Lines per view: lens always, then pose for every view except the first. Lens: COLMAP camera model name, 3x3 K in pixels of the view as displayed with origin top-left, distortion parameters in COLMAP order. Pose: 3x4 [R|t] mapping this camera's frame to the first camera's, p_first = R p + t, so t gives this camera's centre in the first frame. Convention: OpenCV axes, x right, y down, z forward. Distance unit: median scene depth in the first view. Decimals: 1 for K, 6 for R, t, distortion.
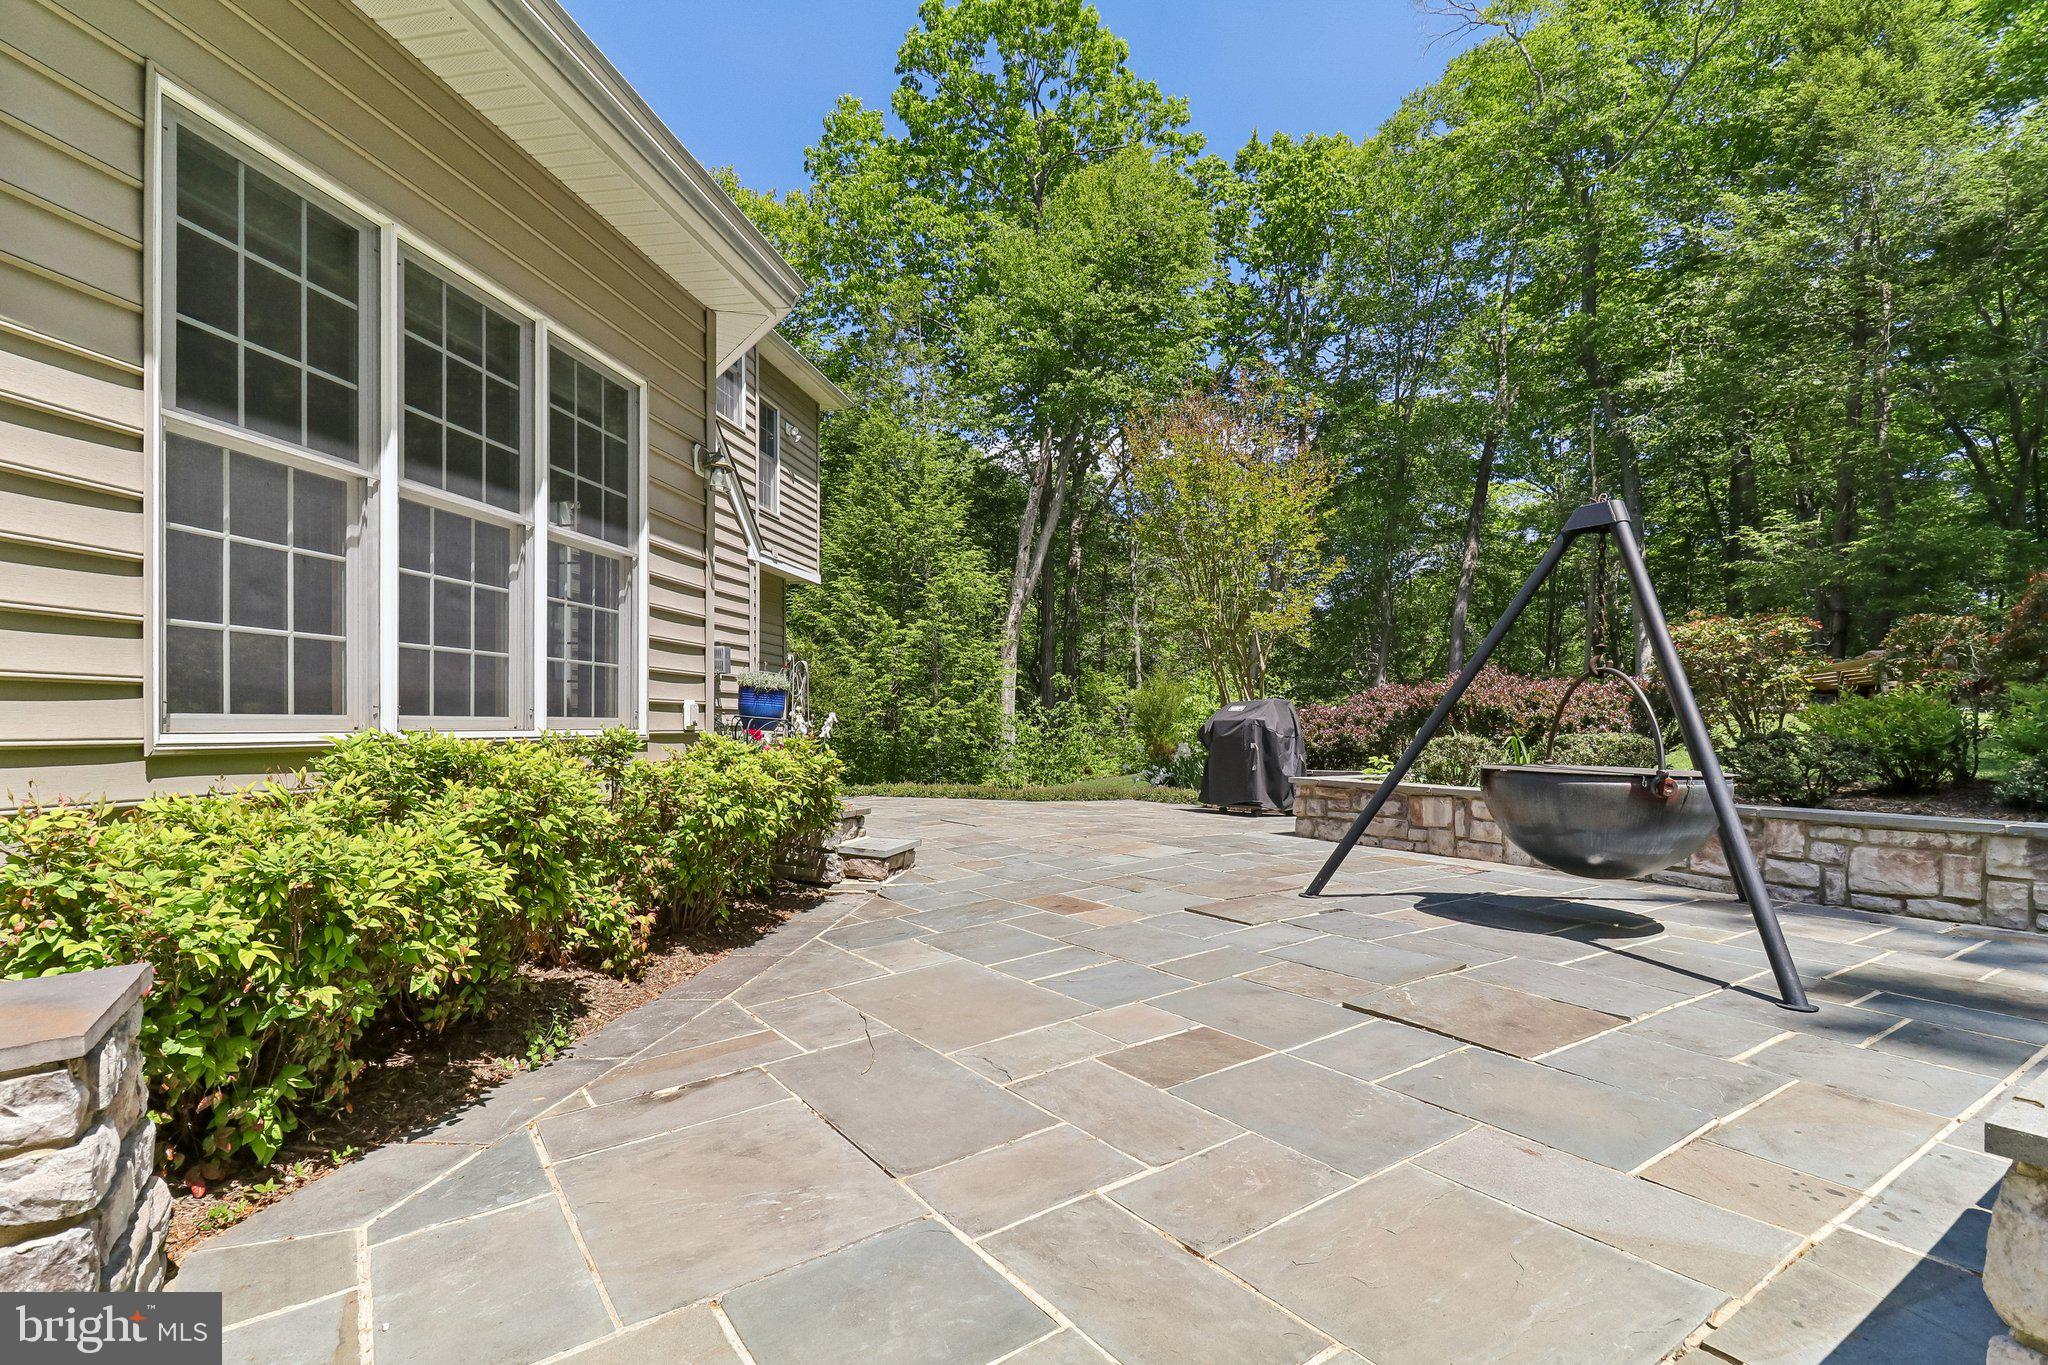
lens RADIAL K [[957.5, 0, 1019.4], [0, 957.5, 731.9], [0, 0, 1]] dist [0.010319, -0.008088]
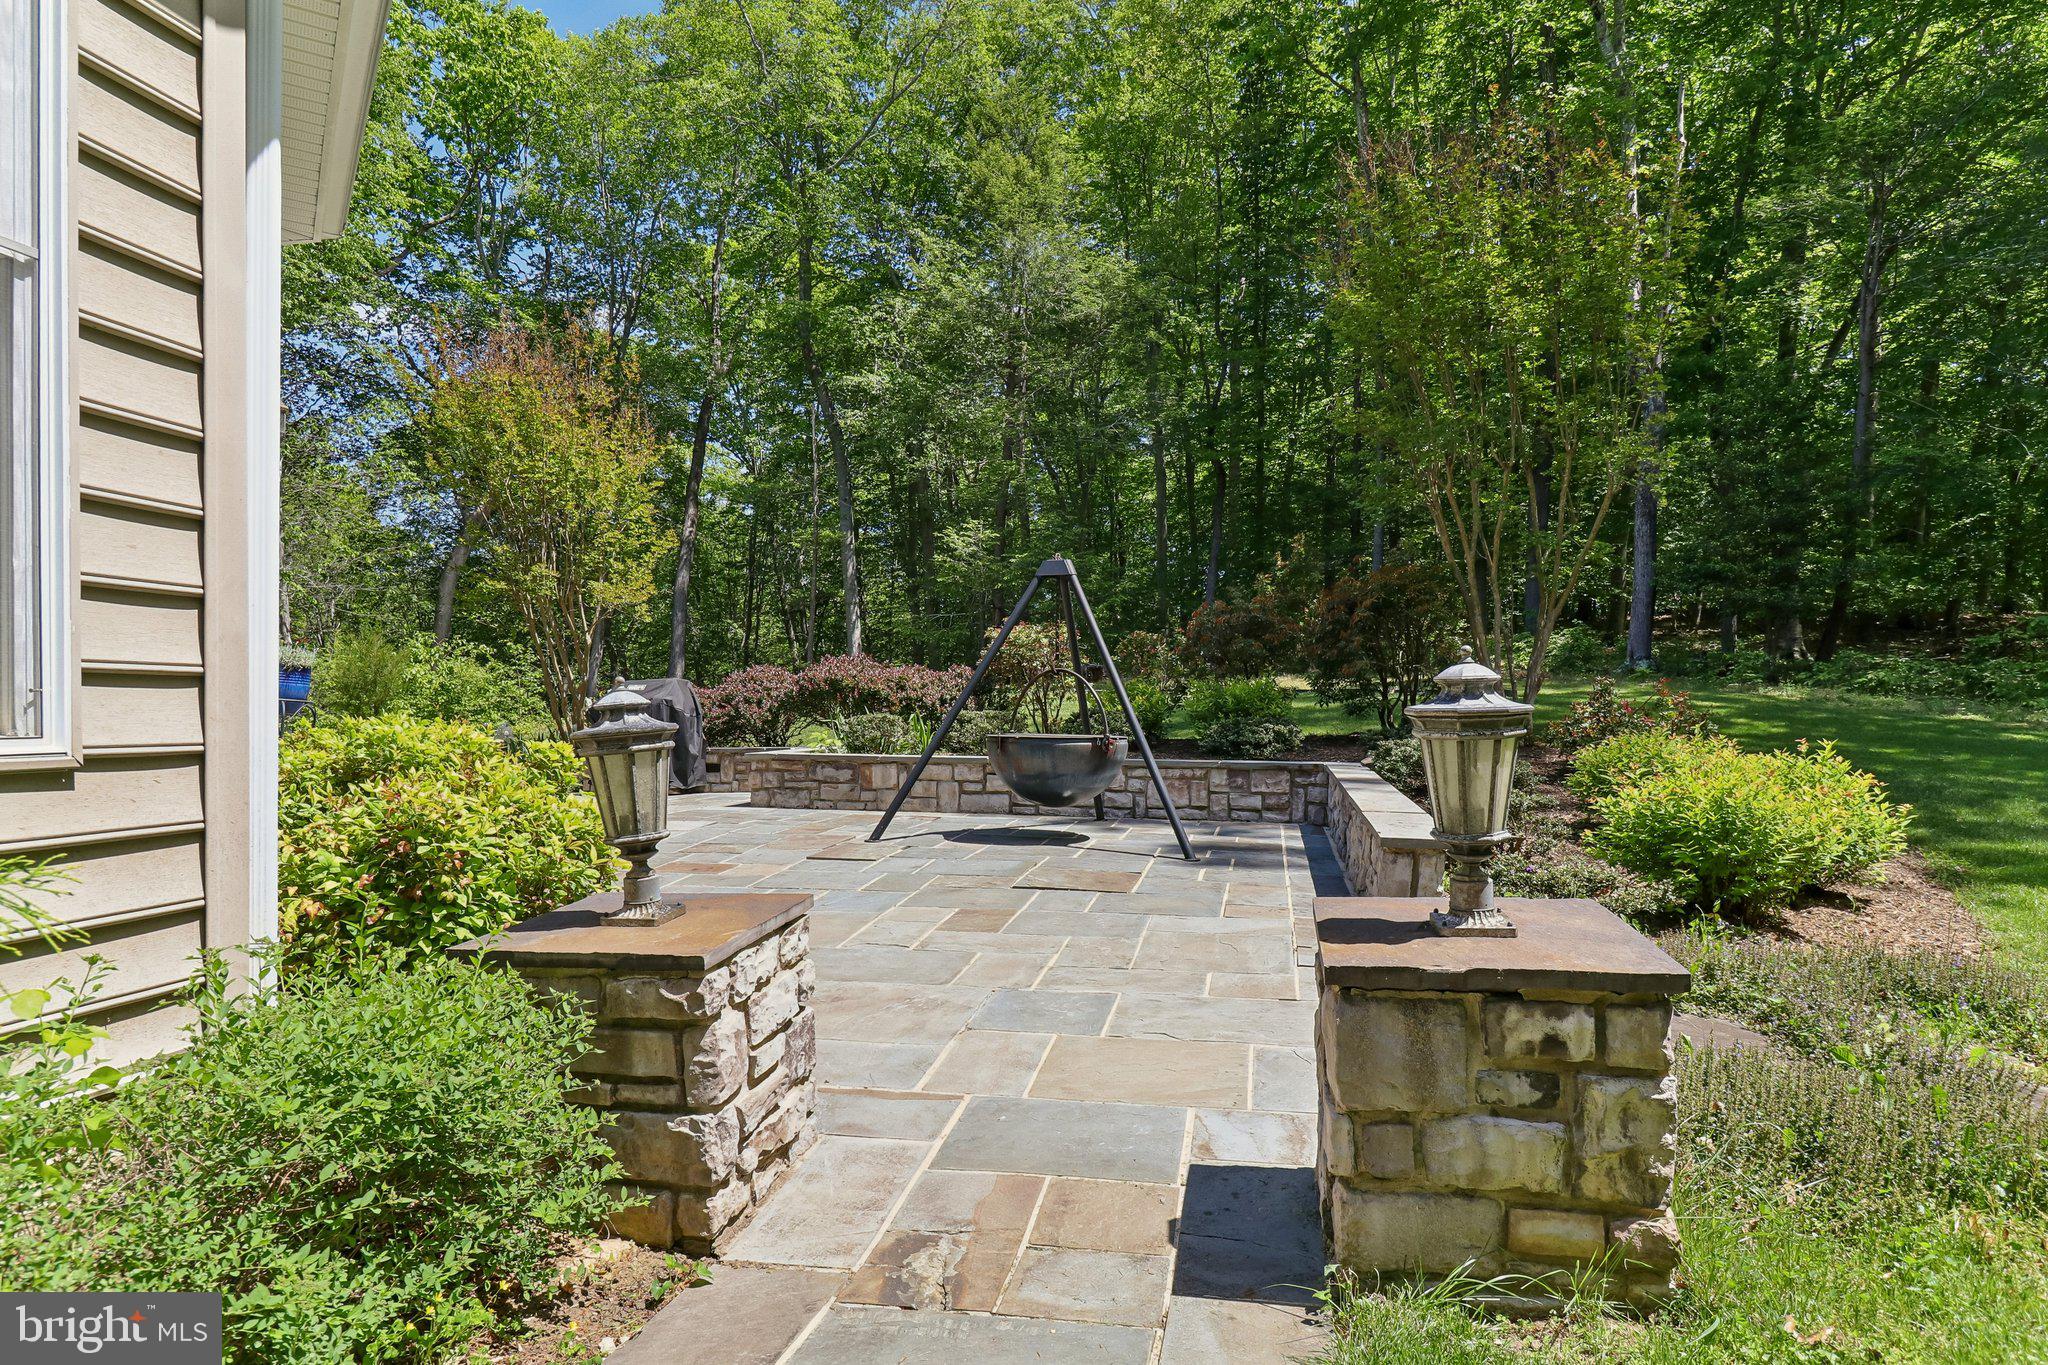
lens RADIAL K [[1128.4, 0, 1022.0], [0, 1128.4, 705.9], [0, 0, 1]] dist [-0.002229, 0.001086]
pose [[0.717601, -0.003654, 0.696445, -0.305348], [0.004806, 0.999988, 0.000294, -0.003867], [-0.696438, 0.003136, 0.717611, -0.108282]]
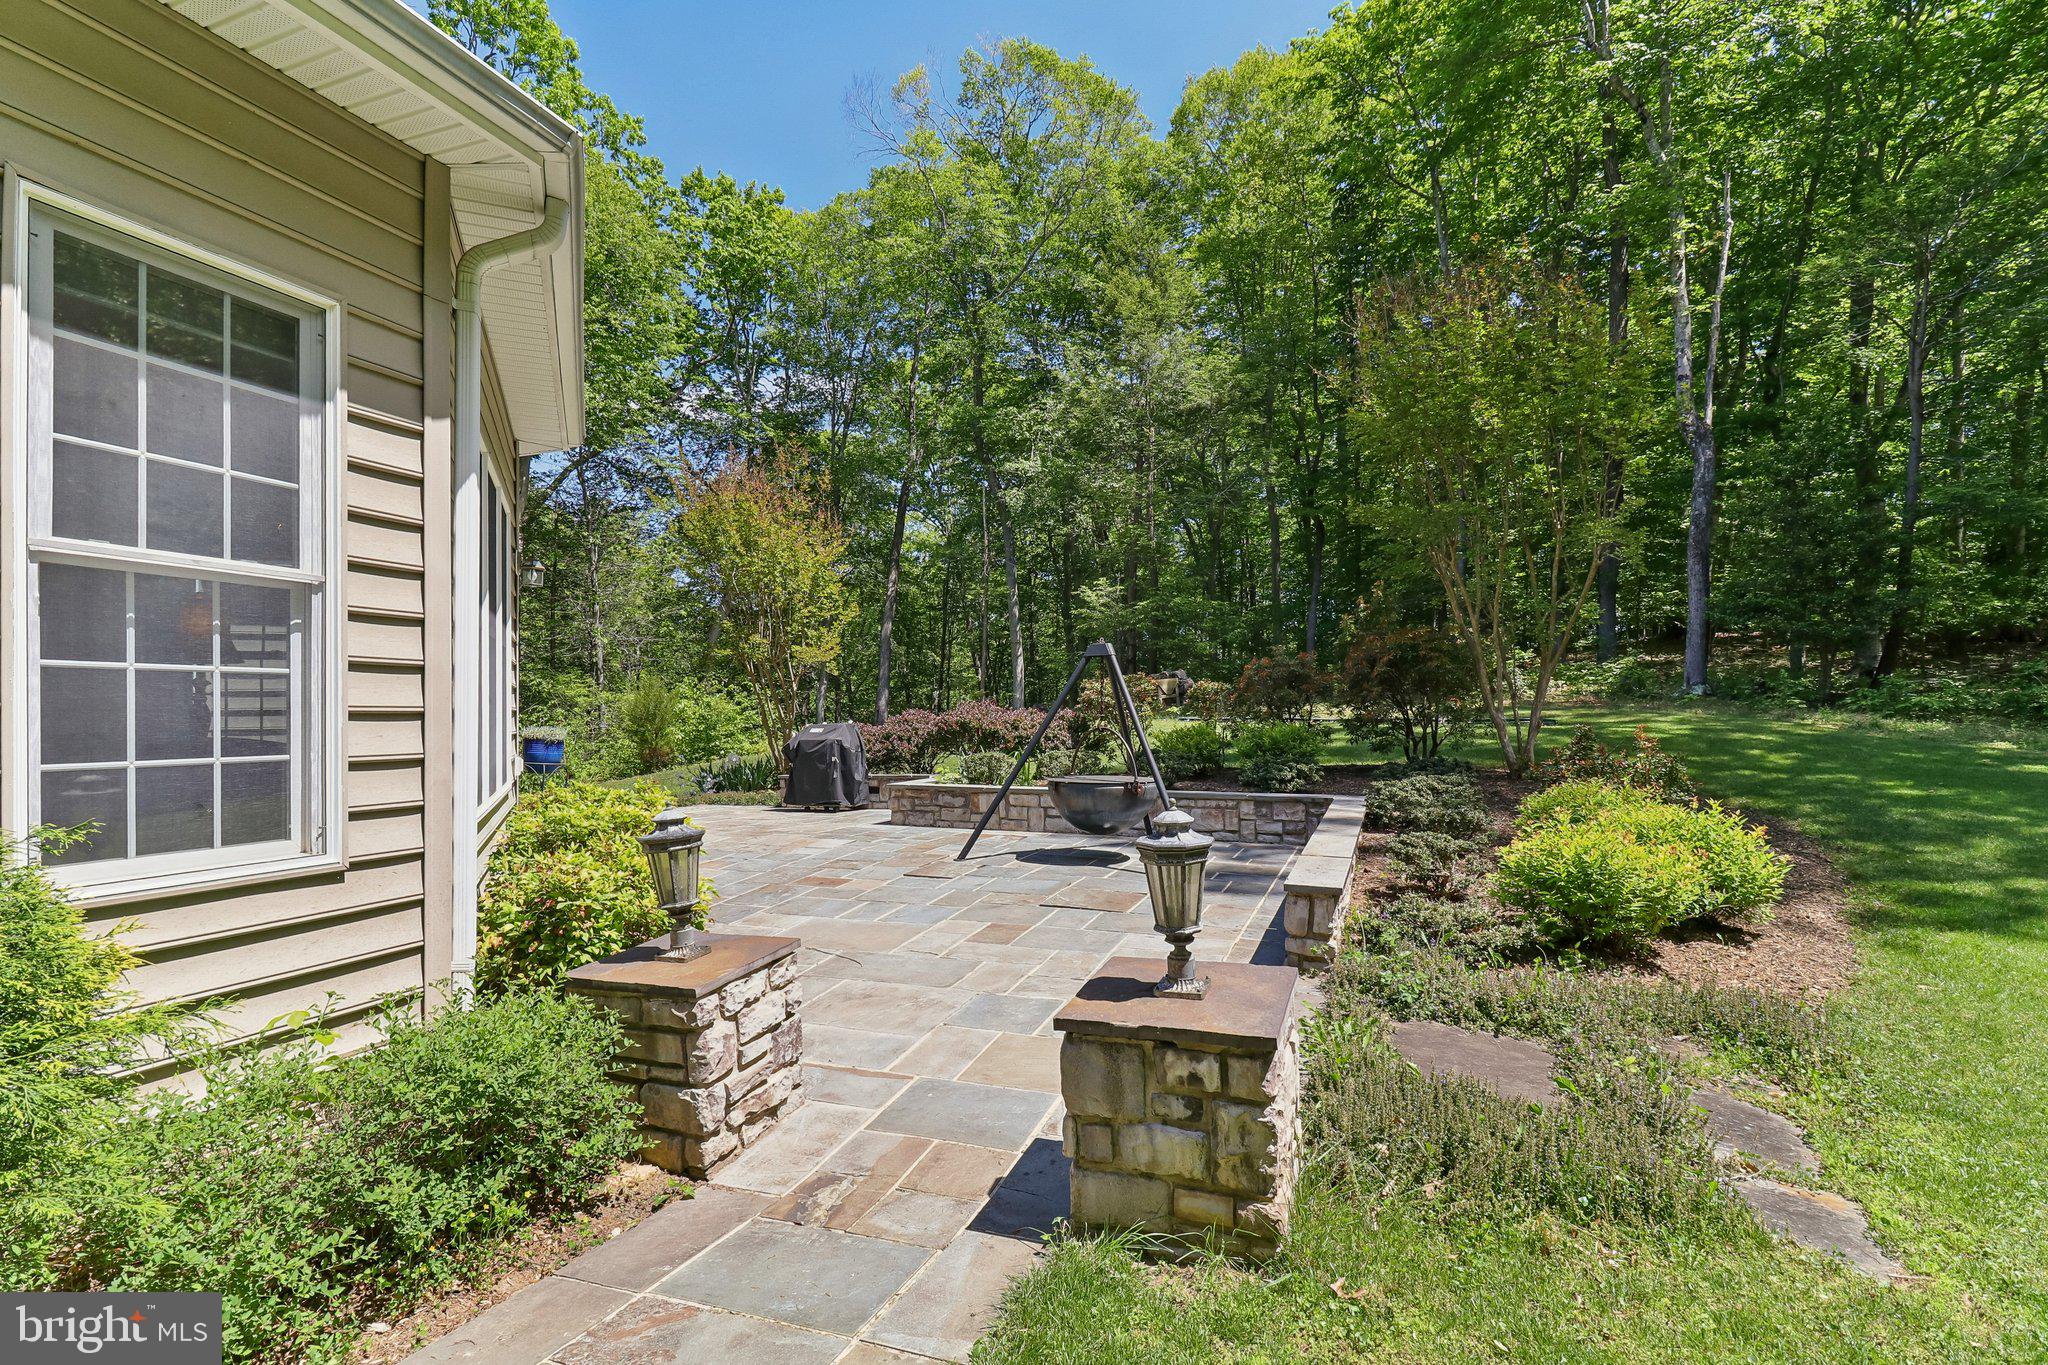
lens RADIAL K [[930.8, 0, 1021.6], [0, 930.8, 695.2], [0, 0, 1]] dist [0.007970, -0.000482]
pose [[0.820924, 0.002264, 0.571032, -0.278089], [0.013389, 0.999641, -0.023212, -0.040355], [-0.570880, 0.026701, 0.820599, -0.210249]]
